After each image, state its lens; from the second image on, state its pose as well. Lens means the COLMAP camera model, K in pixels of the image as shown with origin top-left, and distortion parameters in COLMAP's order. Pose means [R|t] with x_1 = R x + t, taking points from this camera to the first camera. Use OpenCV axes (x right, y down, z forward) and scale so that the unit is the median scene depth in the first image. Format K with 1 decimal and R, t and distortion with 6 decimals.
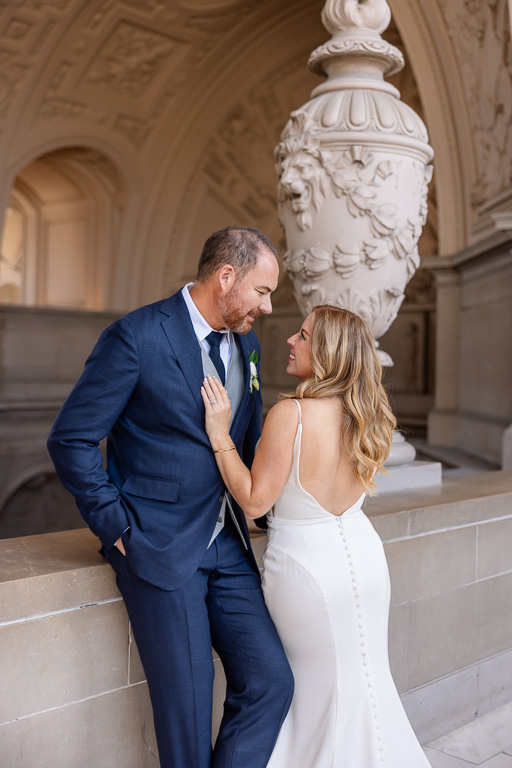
lens RADIAL K [[896.6, 0, 231.1], [0, 896.6, 354.1], [0, 0, 1]] dist [0.004957, 0.000000]
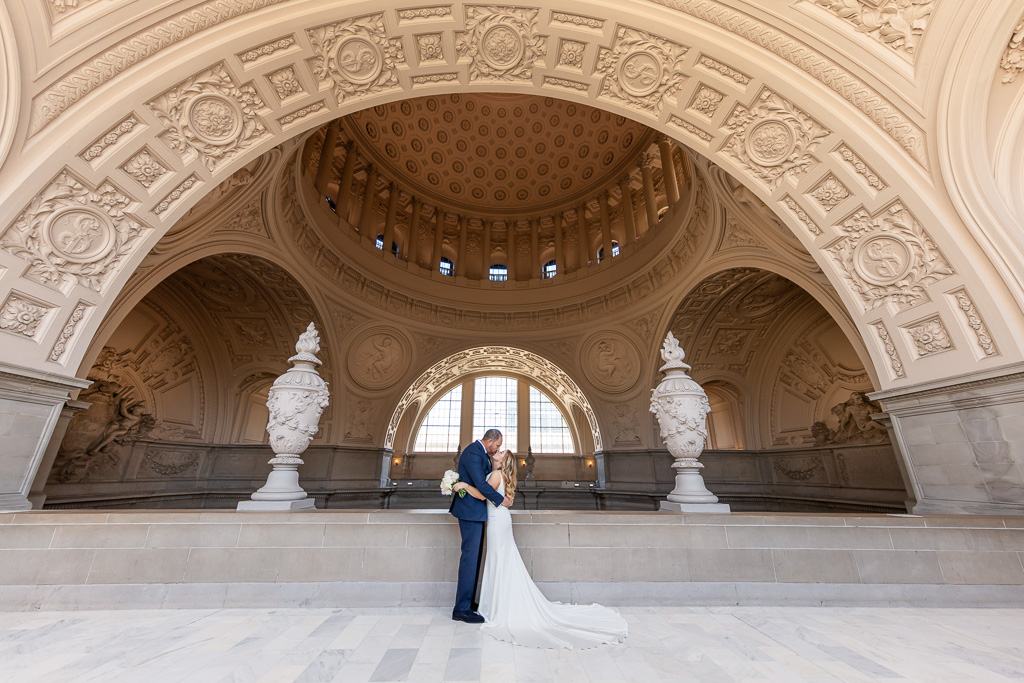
lens RADIAL K [[353.1, 0, 504.1], [0, 353.1, 342.1], [0, 0, 1]] dist [-0.030868, -0.000004]
pose [[0.701687, -0.243850, -0.669457, 0.612566], [-0.007713, 0.936953, -0.349370, 0.032803], [0.712444, 0.250312, 0.655567, -0.321940]]
